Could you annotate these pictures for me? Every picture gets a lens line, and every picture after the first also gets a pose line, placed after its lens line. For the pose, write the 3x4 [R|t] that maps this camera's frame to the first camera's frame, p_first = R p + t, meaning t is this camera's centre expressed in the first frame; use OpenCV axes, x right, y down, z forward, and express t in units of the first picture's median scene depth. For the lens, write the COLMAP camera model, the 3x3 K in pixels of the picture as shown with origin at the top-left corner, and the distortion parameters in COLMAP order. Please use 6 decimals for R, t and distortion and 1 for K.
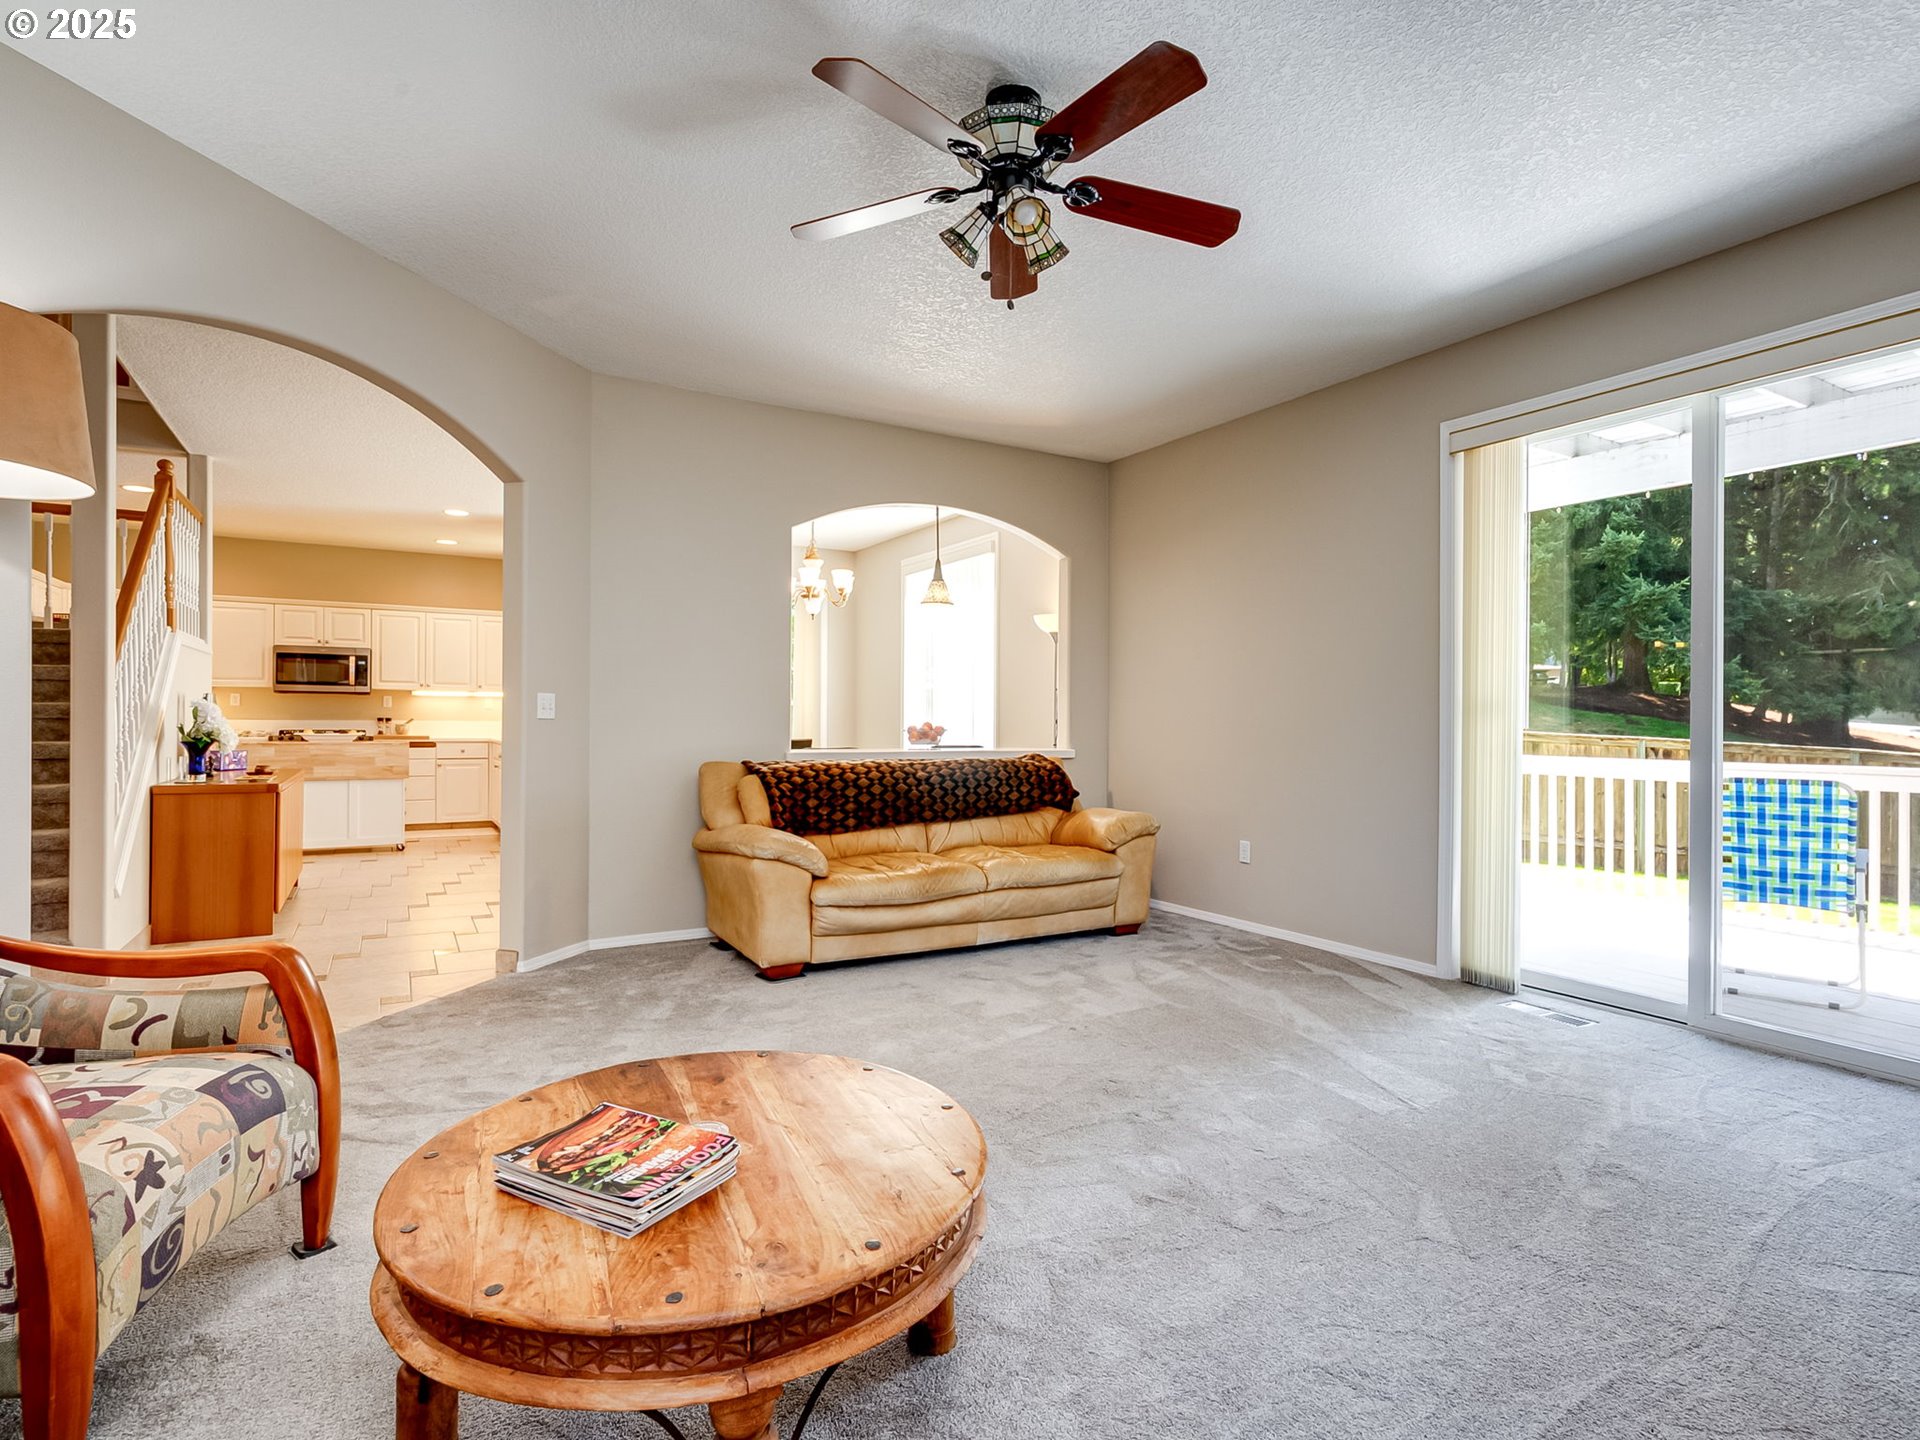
lens RADIAL K [[986.8, 0, 946.7], [0, 986.8, 721.3], [0, 0, 1]] dist [0.001398, 0.001330]
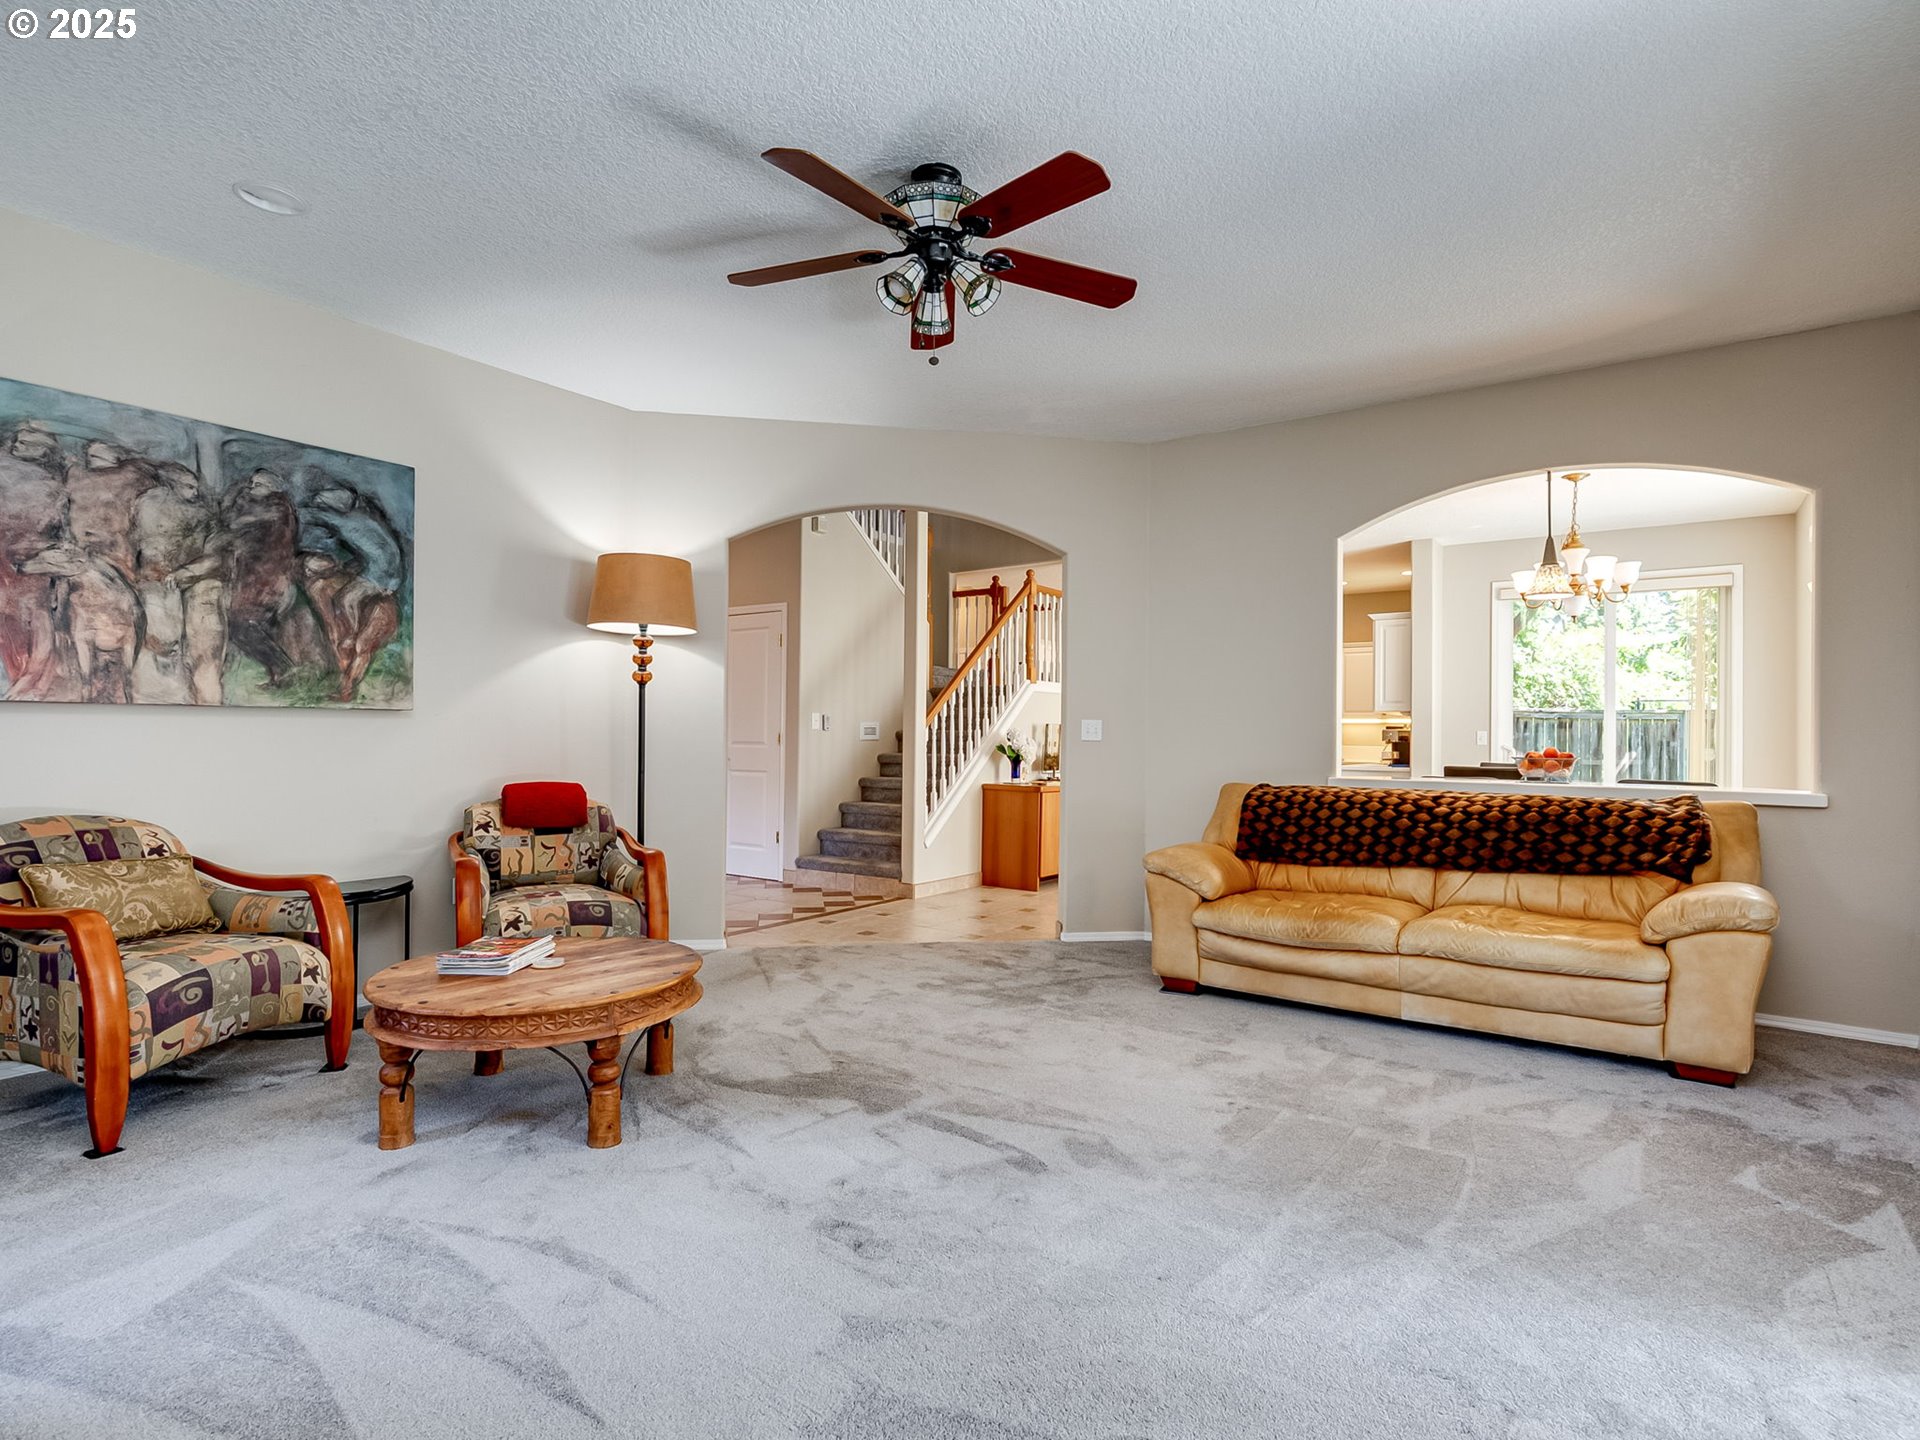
lens RADIAL K [[986.8, 0, 946.7], [0, 986.8, 721.3], [0, 0, 1]] dist [0.001398, 0.001330]
pose [[0.413258, -0.016082, -0.910472, 0.583263], [-0.006337, 0.999769, -0.020536, -0.000663], [0.910592, 0.014257, 0.413061, 0.295348]]
